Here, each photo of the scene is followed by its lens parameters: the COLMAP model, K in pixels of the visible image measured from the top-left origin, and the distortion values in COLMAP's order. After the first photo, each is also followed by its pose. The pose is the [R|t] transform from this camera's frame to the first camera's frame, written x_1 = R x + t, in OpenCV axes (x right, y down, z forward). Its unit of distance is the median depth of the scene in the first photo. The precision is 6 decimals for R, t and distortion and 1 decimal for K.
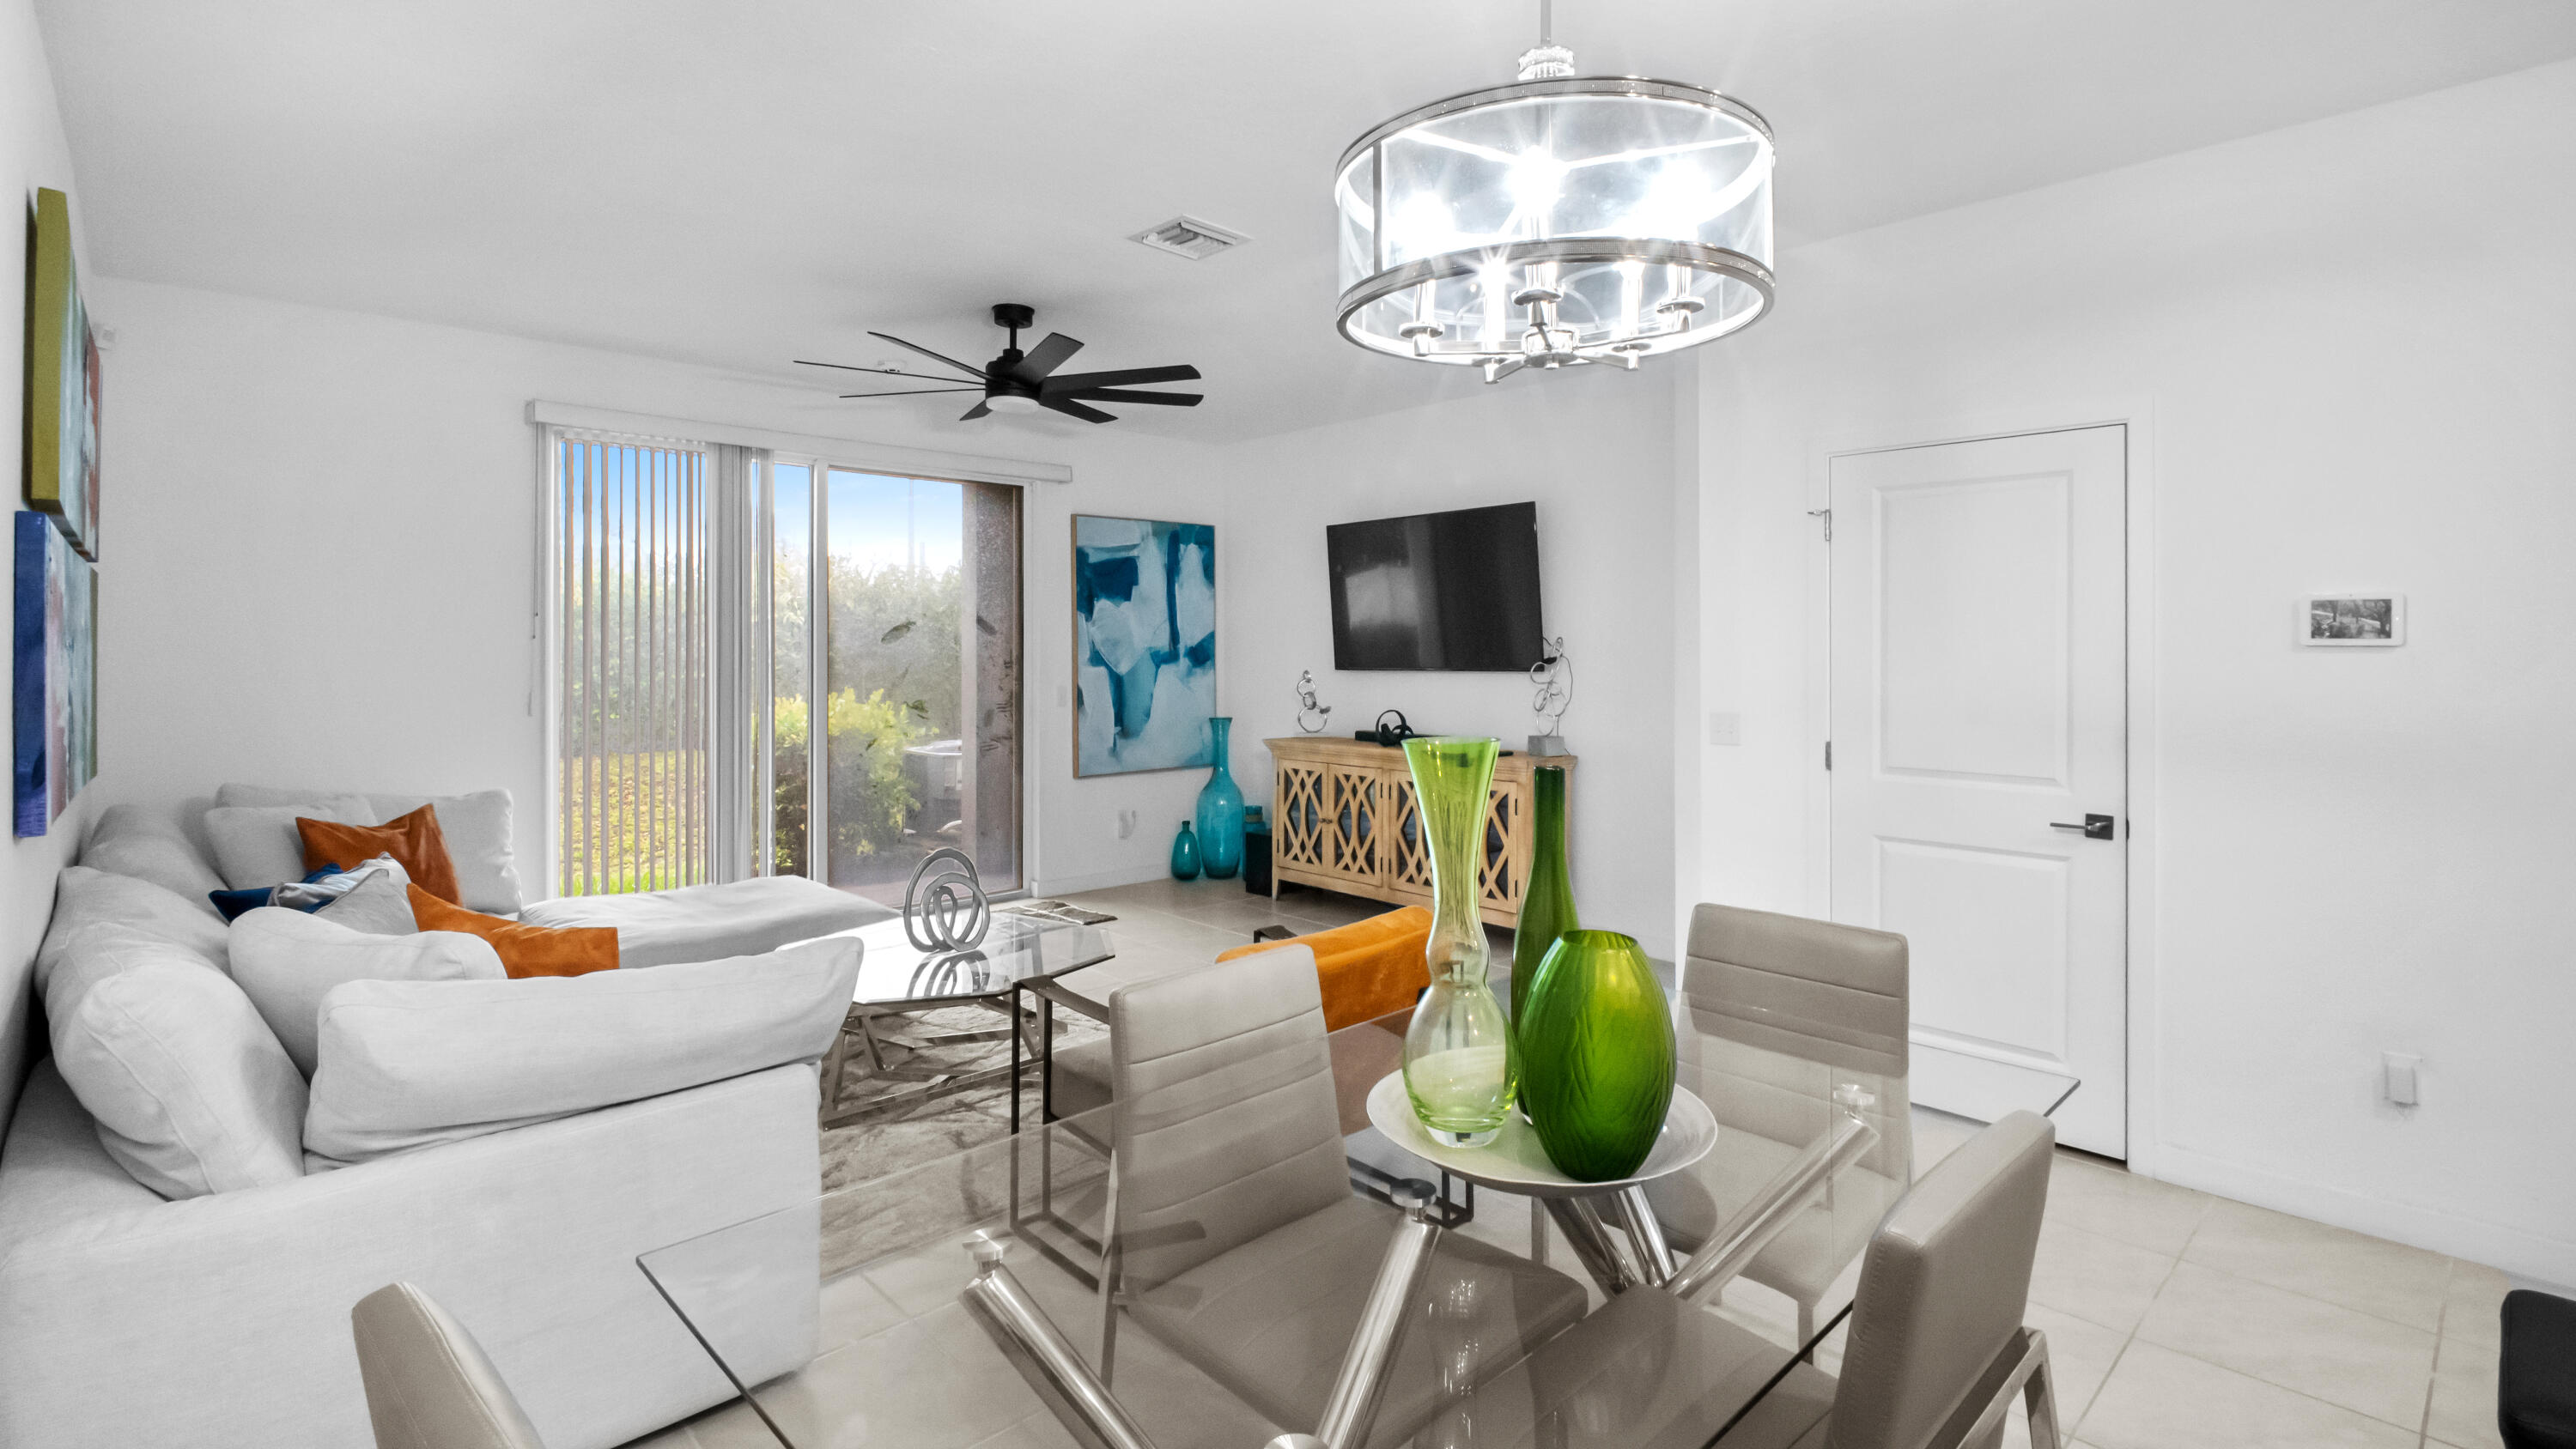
lens RADIAL K [[1201.5, 0, 1288.8], [0, 1201.5, 675.9], [0, 0, 1]] dist [0.006352, -0.007991]
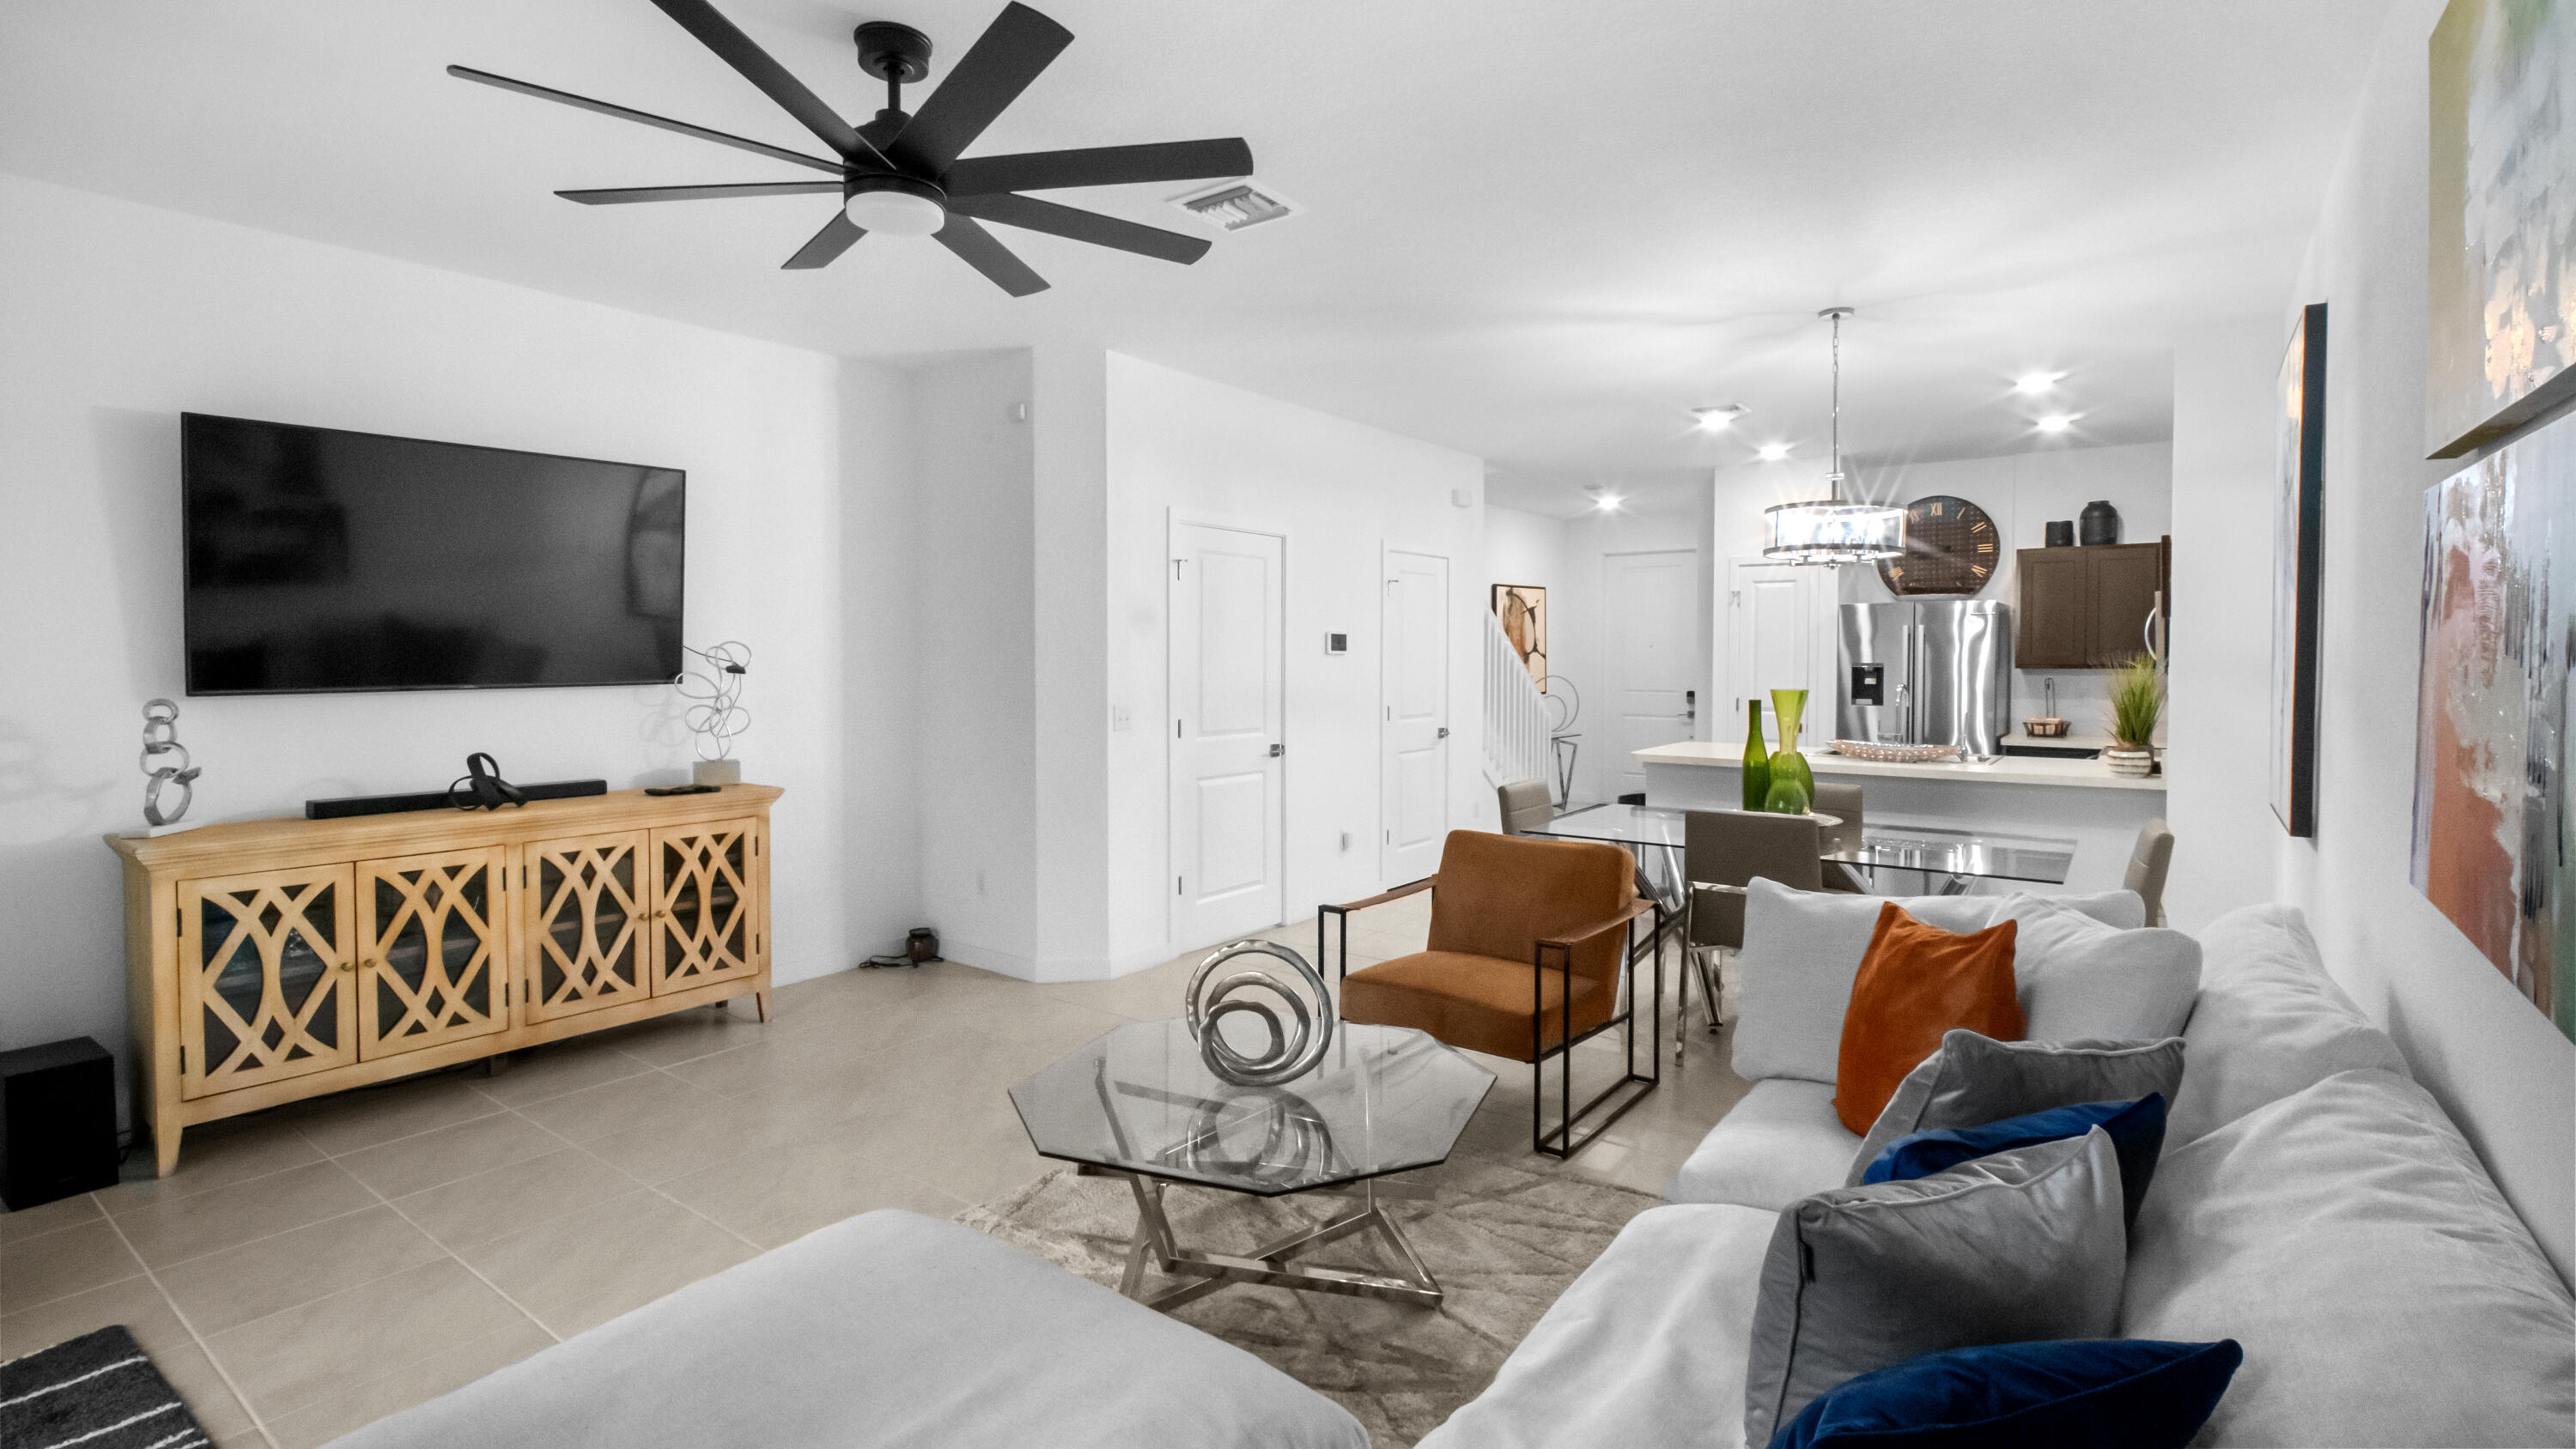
lens RADIAL K [[1184.8, 0, 1298.5], [0, 1184.8, 666.6], [0, 0, 1]] dist [-0.004244, -0.000907]
pose [[-0.172892, -0.007355, 0.984913, -0.606796], [0.026567, 0.999573, 0.012128, -0.013515], [-0.984583, 0.028263, -0.172622, 0.684350]]
